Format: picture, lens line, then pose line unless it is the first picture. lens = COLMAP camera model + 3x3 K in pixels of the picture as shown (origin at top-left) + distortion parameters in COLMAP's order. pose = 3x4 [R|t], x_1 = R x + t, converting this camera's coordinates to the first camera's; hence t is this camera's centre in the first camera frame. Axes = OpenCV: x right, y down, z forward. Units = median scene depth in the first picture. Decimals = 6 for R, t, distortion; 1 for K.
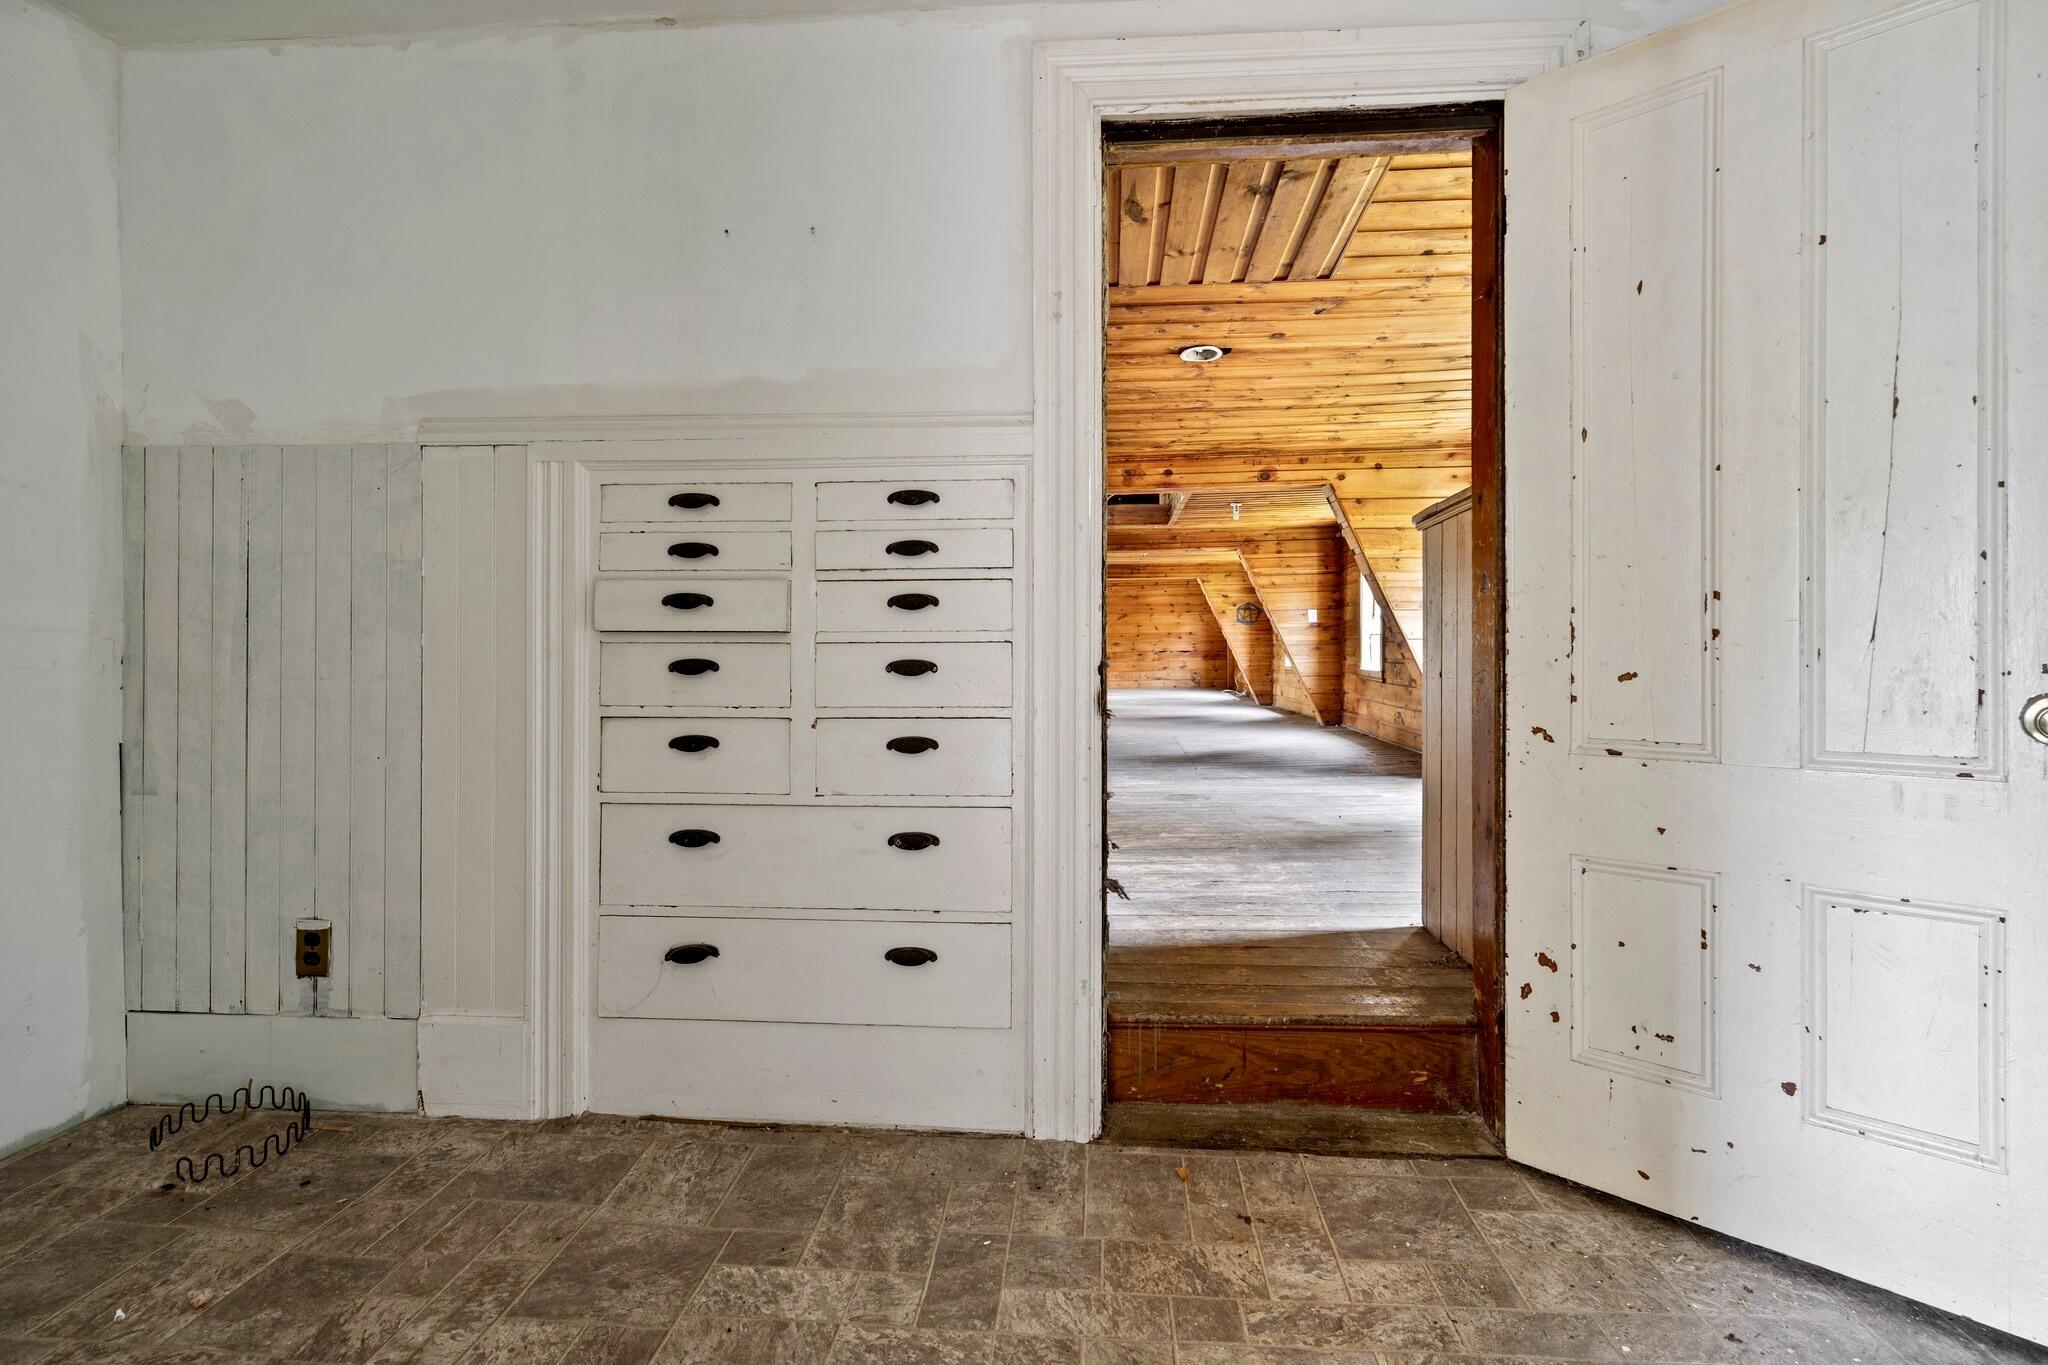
lens RADIAL K [[953.0, 0, 1044.9], [0, 953.0, 651.4], [0, 0, 1]] dist [-0.004643, -0.000291]
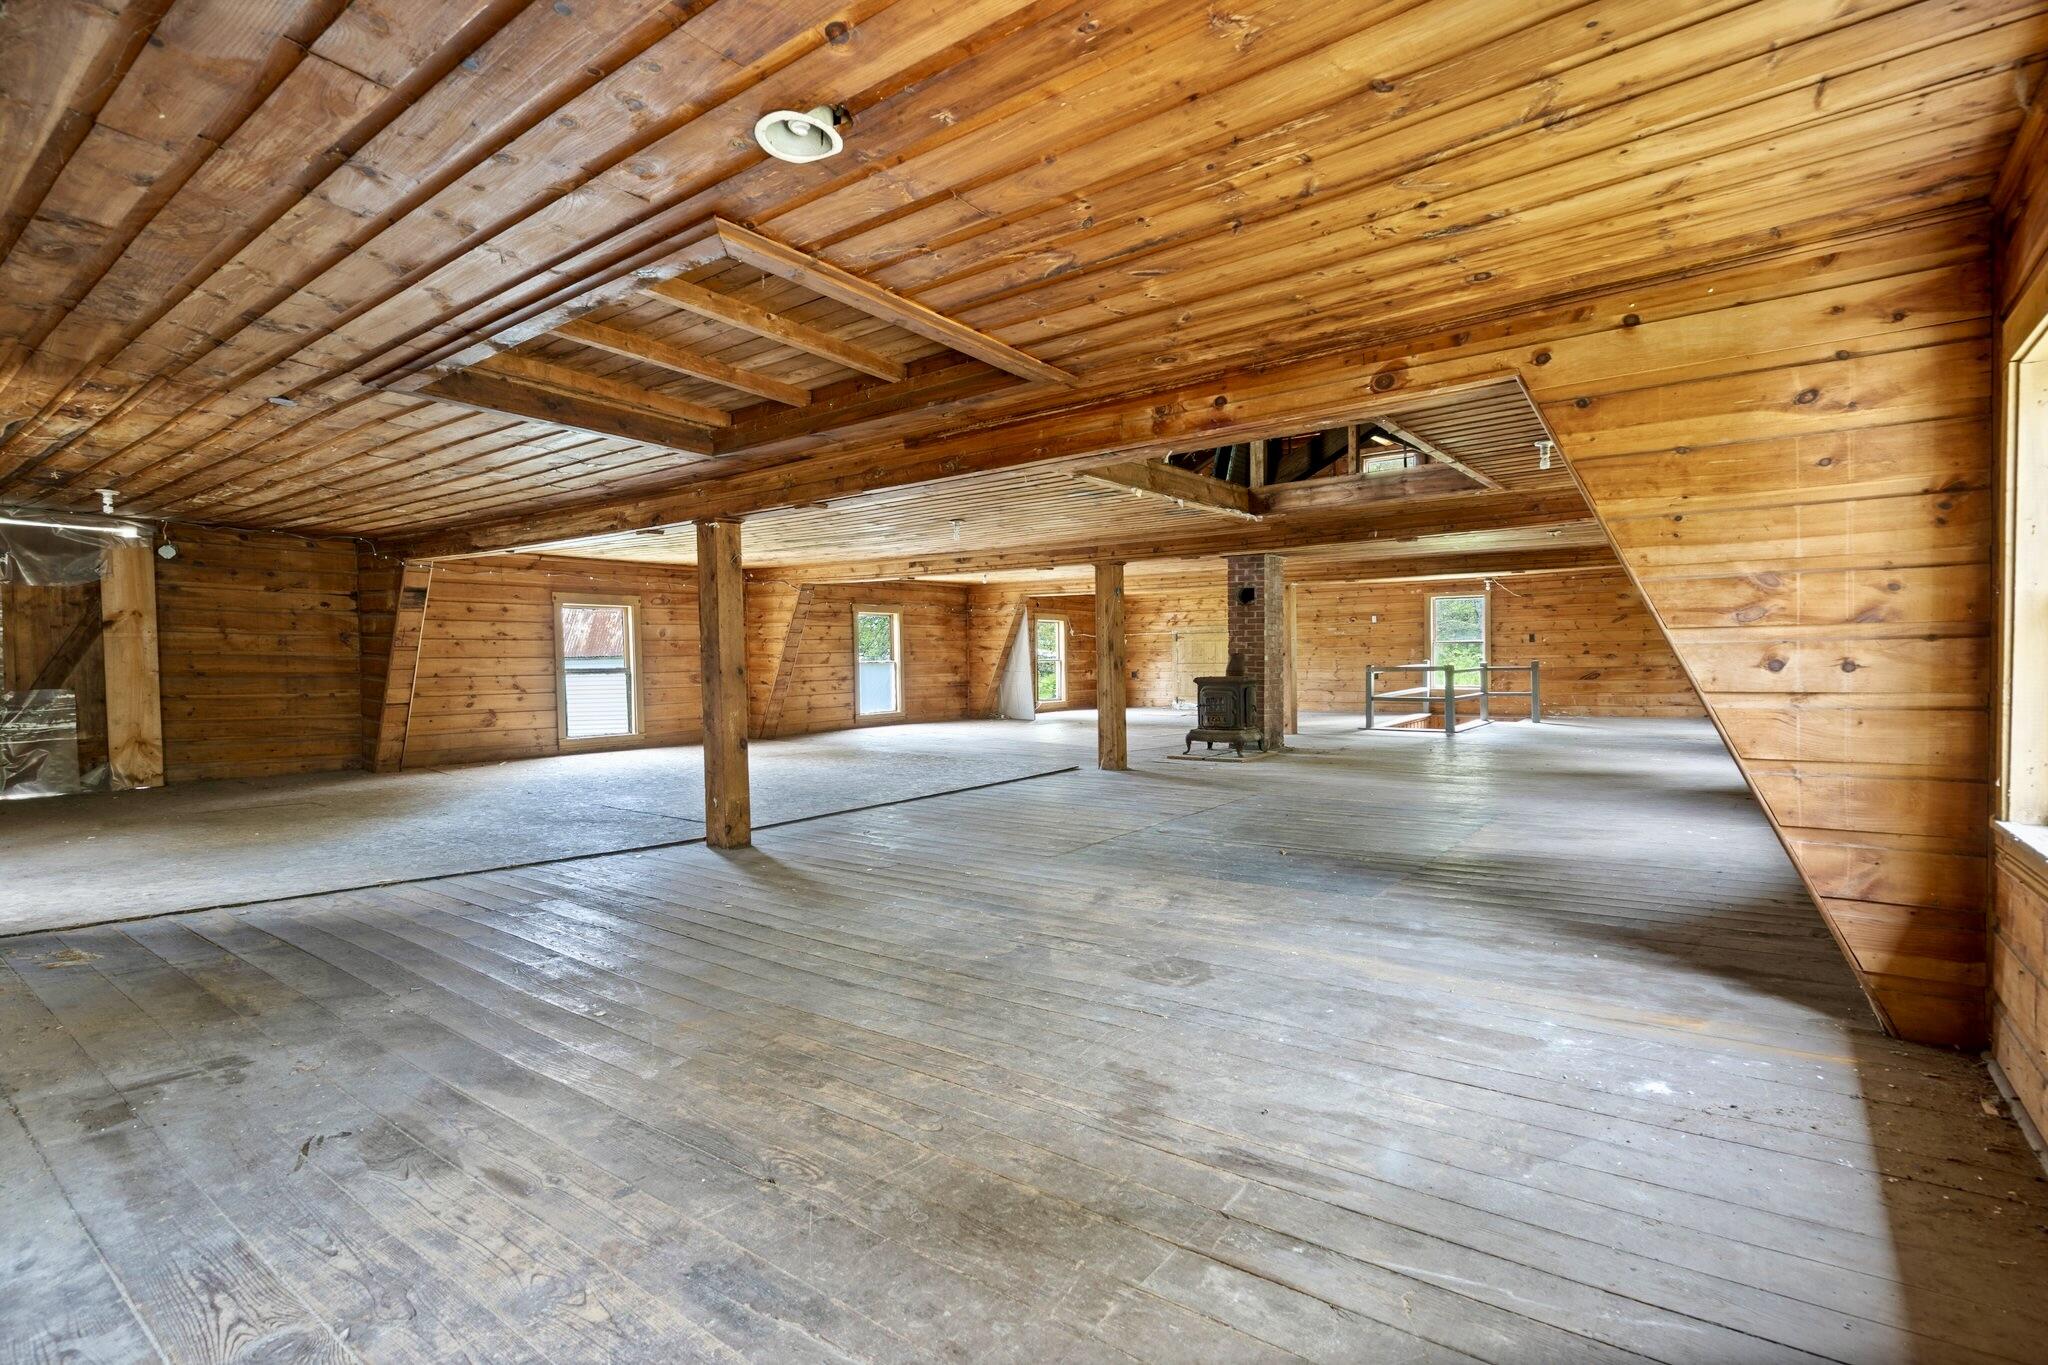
lens RADIAL K [[953.0, 0, 1022.9], [0, 953.0, 682.8], [0, 0, 1]] dist [-0.004643, -0.000291]
pose [[0.831886, 0.014917, -0.554746, 0.362487], [0.001542, 0.999573, 0.029191, -0.031334], [0.554944, -0.025139, 0.831508, 0.441774]]
